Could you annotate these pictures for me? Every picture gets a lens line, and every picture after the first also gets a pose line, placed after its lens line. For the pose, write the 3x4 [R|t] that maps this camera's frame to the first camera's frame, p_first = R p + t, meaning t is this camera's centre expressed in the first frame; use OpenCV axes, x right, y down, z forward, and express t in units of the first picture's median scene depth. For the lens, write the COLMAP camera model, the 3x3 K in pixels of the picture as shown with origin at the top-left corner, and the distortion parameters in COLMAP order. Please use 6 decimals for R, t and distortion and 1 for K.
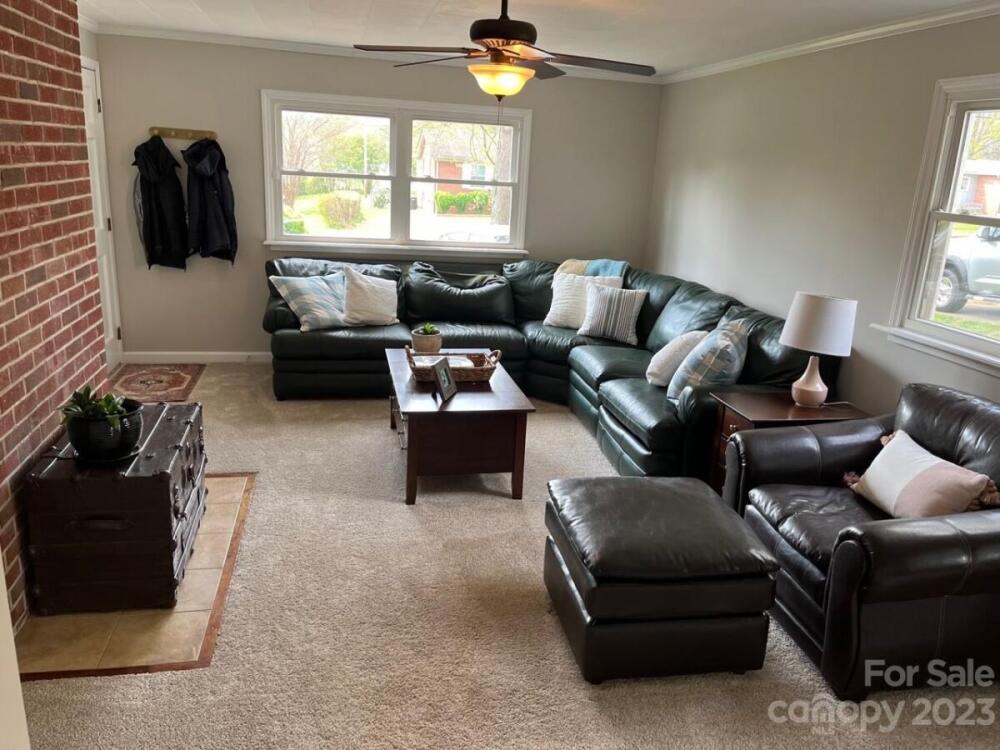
lens RADIAL K [[765.9, 0, 507.2], [0, 765.9, 381.6], [0, 0, 1]] dist [0.072849, -0.091569]
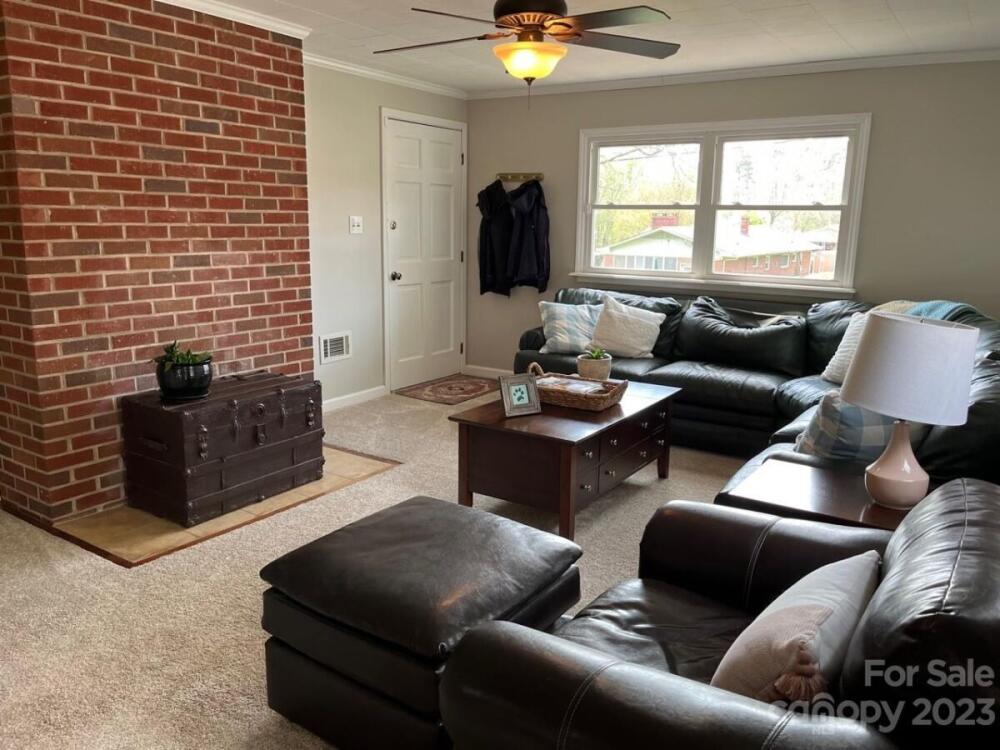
lens RADIAL K [[765.9, 0, 507.2], [0, 765.9, 381.6], [0, 0, 1]] dist [0.072849, -0.091569]
pose [[0.702147, 0.107283, -0.703904, 0.385594], [-0.174589, 0.984346, -0.024127, 0.003655], [0.690296, 0.139834, 0.709886, 0.230461]]
